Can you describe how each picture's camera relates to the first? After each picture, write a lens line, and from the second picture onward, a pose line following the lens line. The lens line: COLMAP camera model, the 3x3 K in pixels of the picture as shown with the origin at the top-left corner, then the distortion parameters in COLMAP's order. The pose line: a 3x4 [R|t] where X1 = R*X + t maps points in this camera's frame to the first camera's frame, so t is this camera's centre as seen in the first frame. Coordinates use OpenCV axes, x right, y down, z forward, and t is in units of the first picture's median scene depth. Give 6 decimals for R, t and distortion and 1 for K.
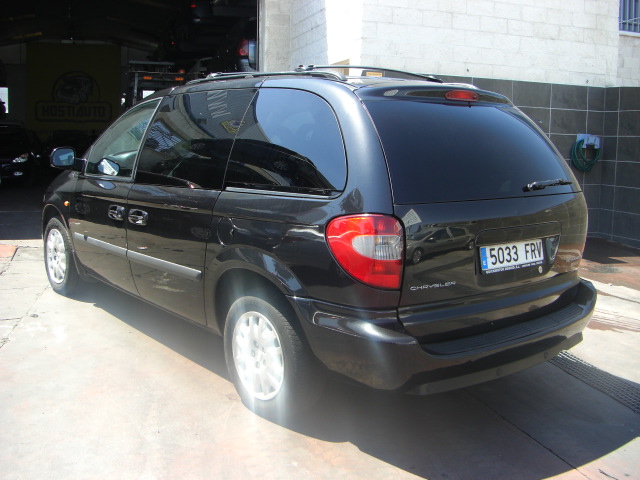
lens RADIAL K [[706.6, 0, 311.2], [0, 706.6, 240.2], [0, 0, 1]] dist [-0.174187, 0.073054]
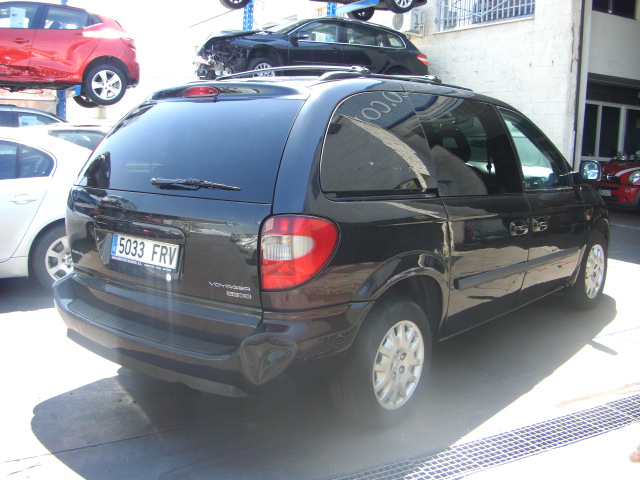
lens RADIAL K [[706.6, 0, 311.2], [0, 706.6, 240.2], [0, 0, 1]] dist [-0.174187, 0.073054]
pose [[0.177702, 0.125790, -0.976012, 1.292184], [-0.165658, 0.981467, 0.096332, -0.128385], [0.970041, 0.144565, 0.195246, 1.037472]]
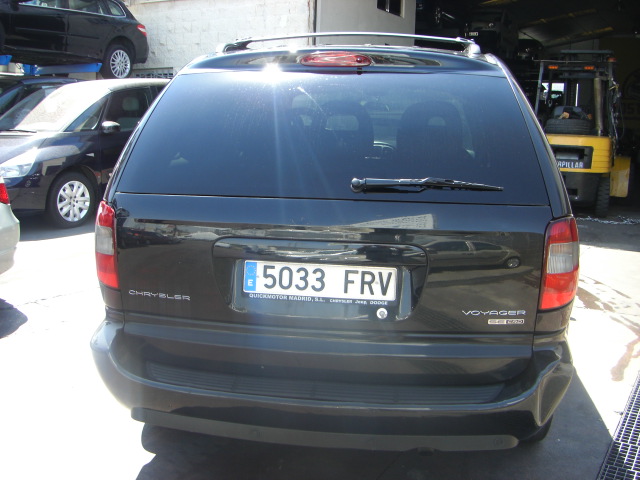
lens RADIAL K [[706.6, 0, 311.2], [0, 706.6, 240.2], [0, 0, 1]] dist [-0.174187, 0.073054]
pose [[0.665496, 0.118244, -0.736976, 0.802180], [-0.116275, 0.991741, 0.054122, -0.057614], [0.737289, 0.049674, 0.673749, 0.518359]]
